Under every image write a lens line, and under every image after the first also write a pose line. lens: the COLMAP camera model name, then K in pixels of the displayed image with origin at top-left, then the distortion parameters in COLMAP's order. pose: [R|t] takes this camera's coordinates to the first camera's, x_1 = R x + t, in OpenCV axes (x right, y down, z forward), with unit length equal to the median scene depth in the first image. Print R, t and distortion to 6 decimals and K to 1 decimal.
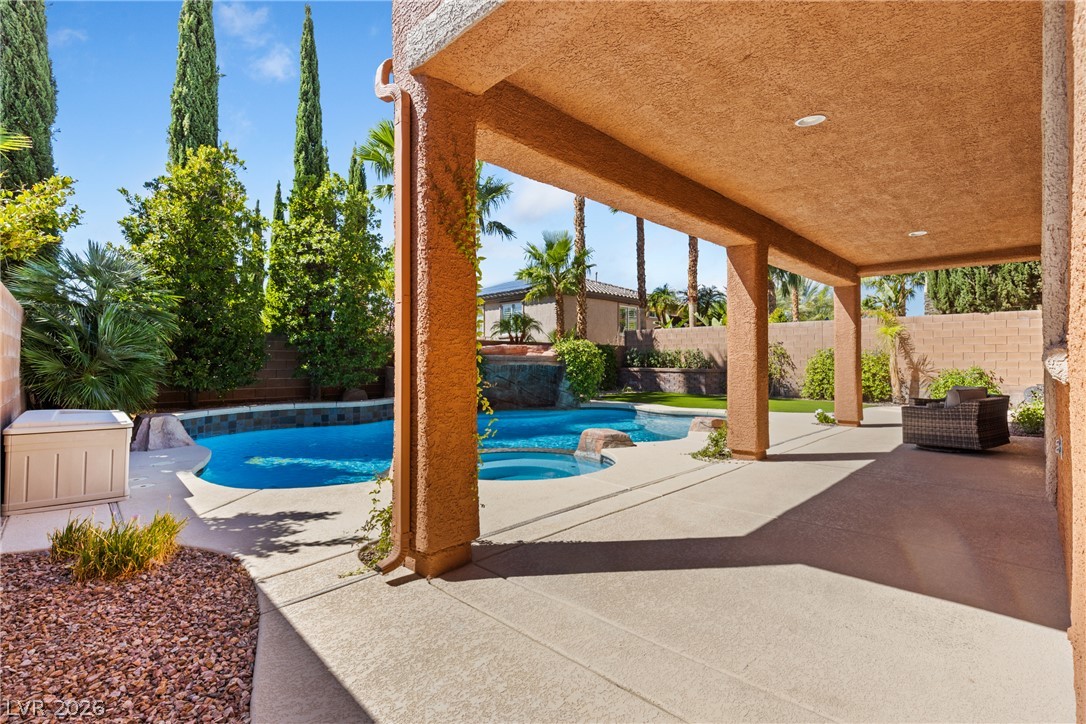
lens RADIAL K [[496.4, 0, 542.5], [0, 496.4, 360.2], [0, 0, 1]] dist [0.003193, -0.000274]
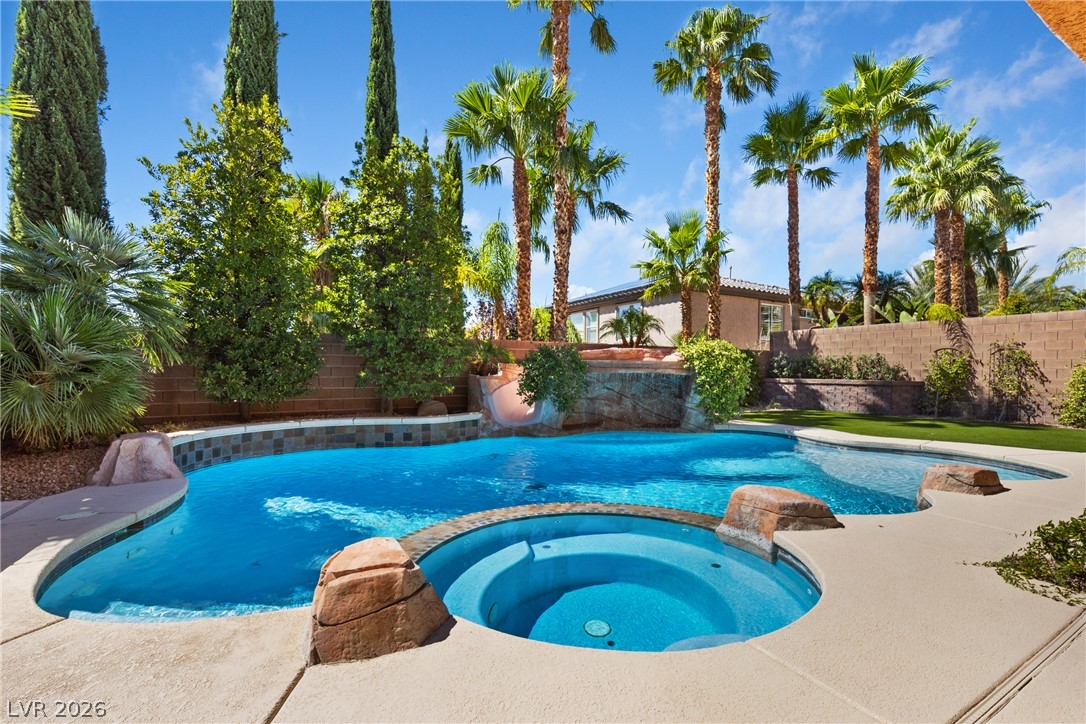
lens RADIAL K [[496.4, 0, 547.8], [0, 496.4, 381.9], [0, 0, 1]] dist [0.003193, -0.000274]
pose [[0.973053, 0.008010, -0.230442, 0.003228], [-0.002775, 0.999731, 0.023032, 0.005224], [0.230564, -0.021772, 0.972814, 0.218209]]
